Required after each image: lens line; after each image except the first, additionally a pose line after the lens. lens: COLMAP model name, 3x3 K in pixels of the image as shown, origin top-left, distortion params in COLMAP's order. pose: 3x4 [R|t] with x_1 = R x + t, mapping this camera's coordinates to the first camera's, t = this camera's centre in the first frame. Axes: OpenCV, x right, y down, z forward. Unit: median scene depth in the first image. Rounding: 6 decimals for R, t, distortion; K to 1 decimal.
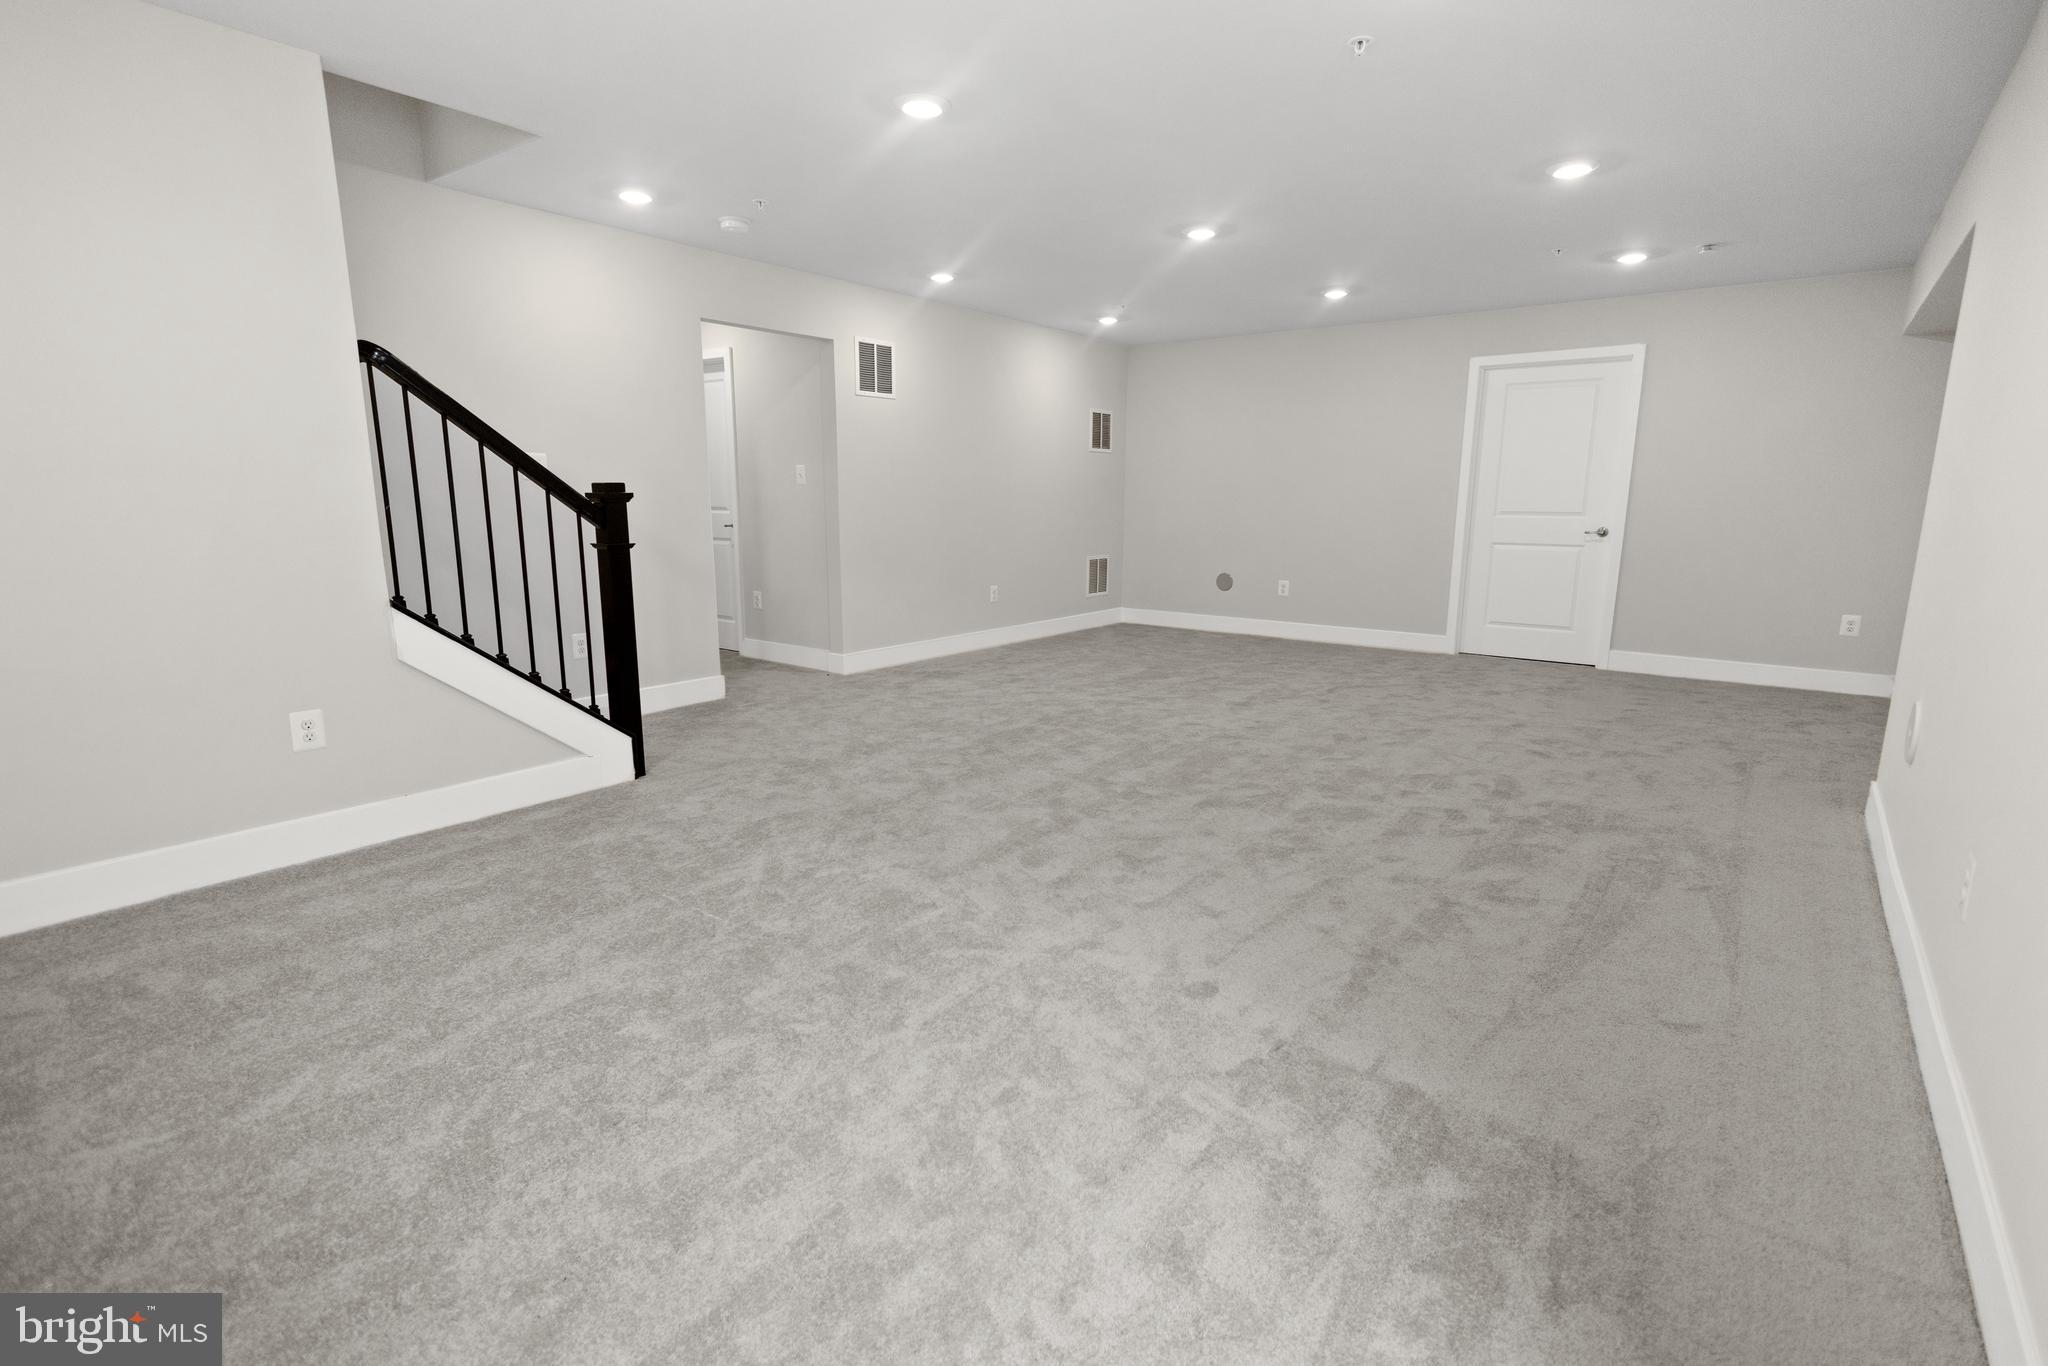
lens RADIAL K [[970.2, 0, 1006.9], [0, 970.2, 682.2], [0, 0, 1]] dist [0.018030, -0.006501]
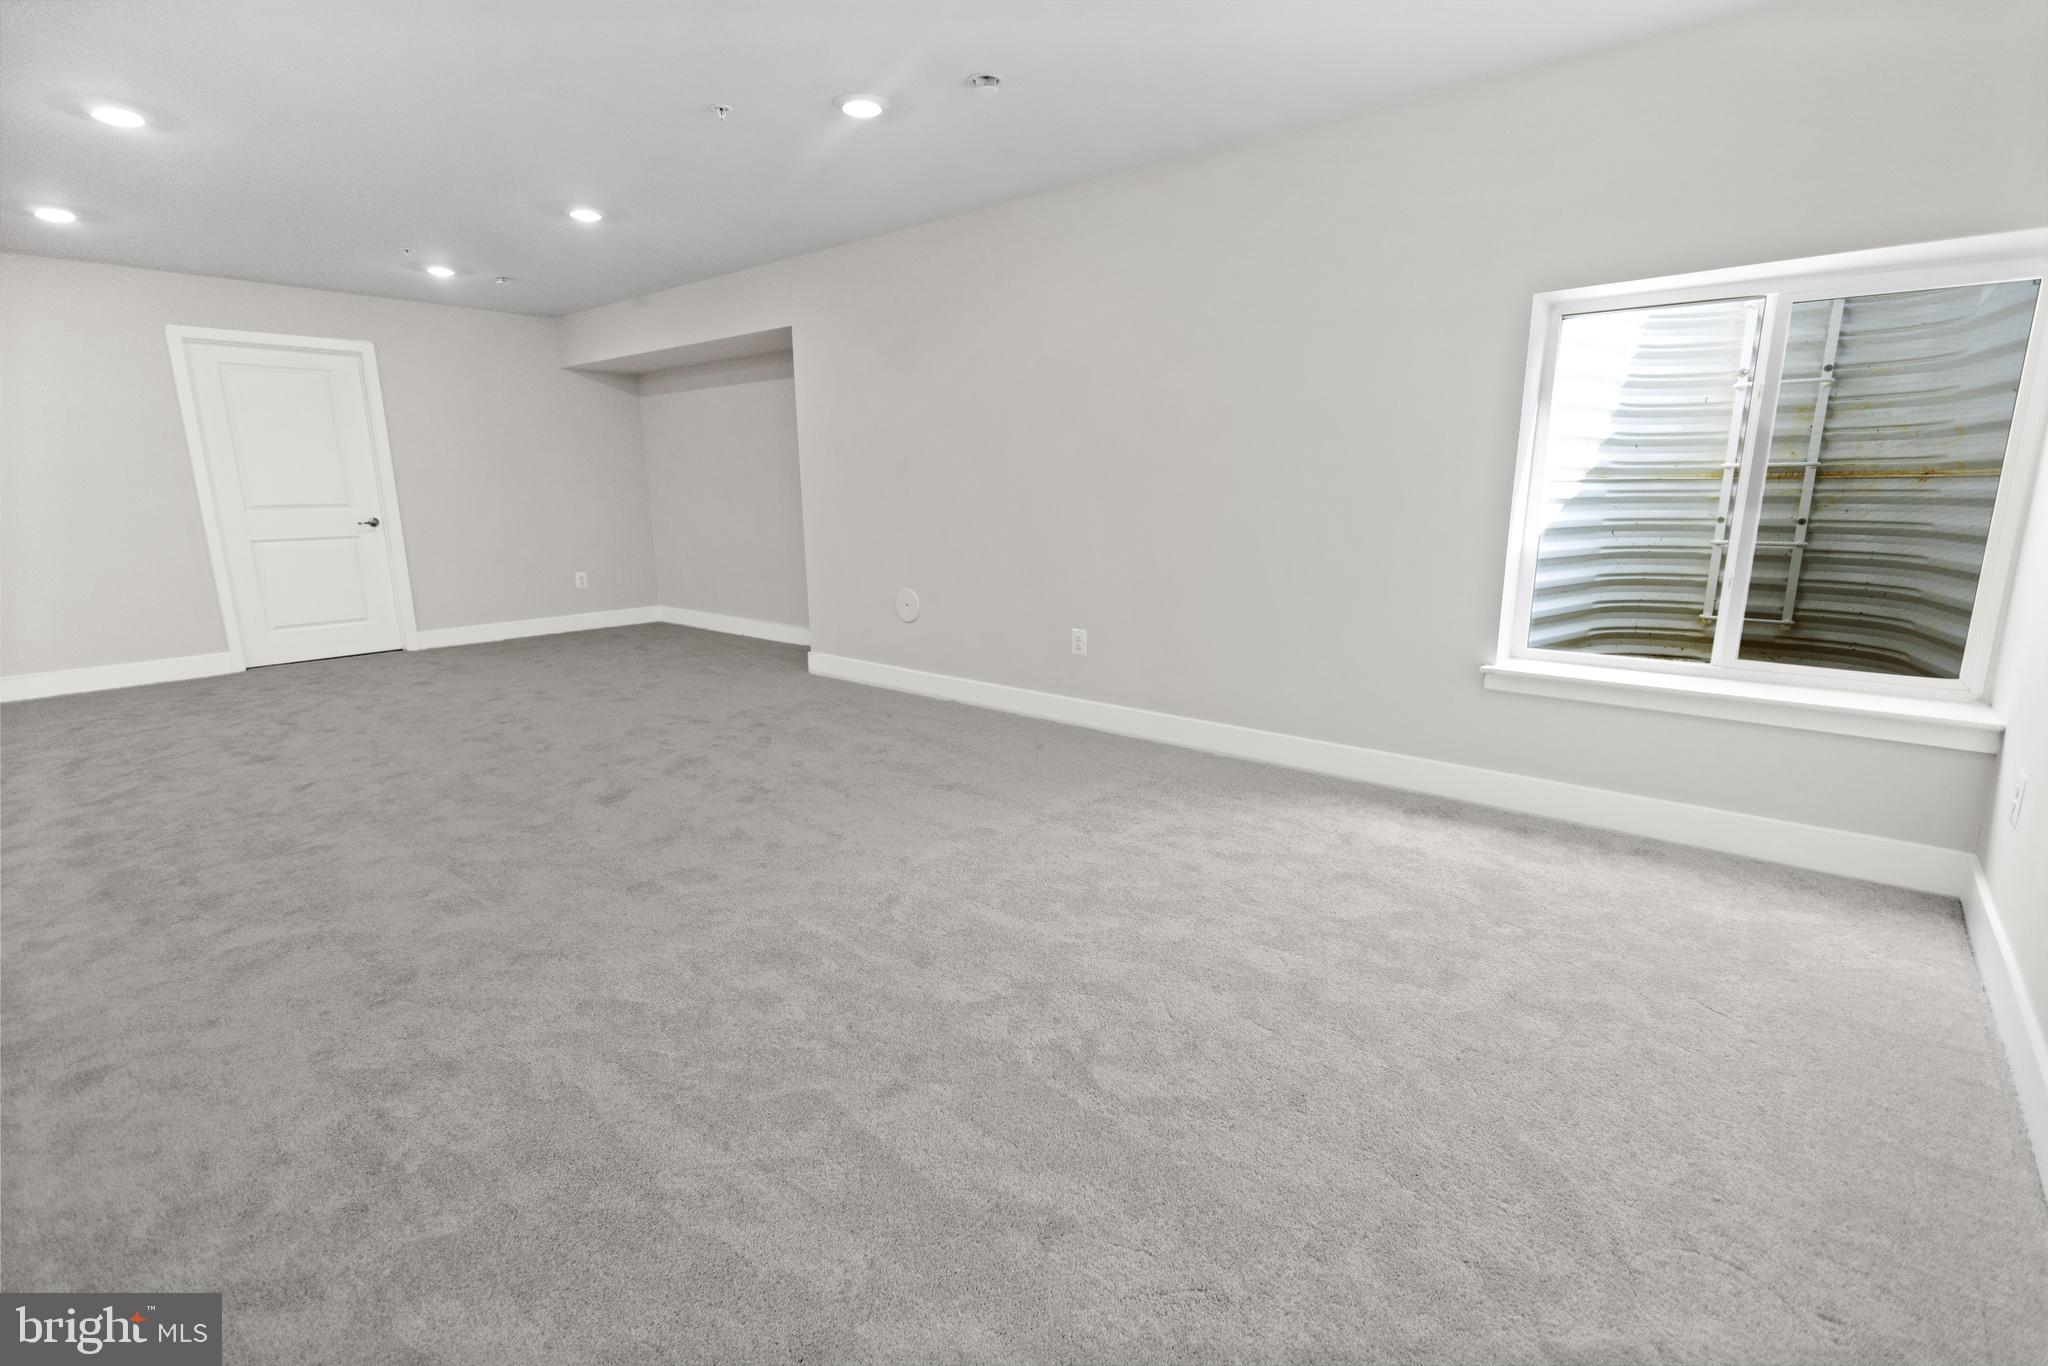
lens RADIAL K [[970.2, 0, 1003.5], [0, 970.2, 685.8], [0, 0, 1]] dist [0.018030, -0.006501]
pose [[0.049556, -0.211453, 0.976131, -0.693502], [0.202264, 0.959206, 0.197518, -0.098792], [-0.978076, 0.187648, 0.090304, 0.495251]]
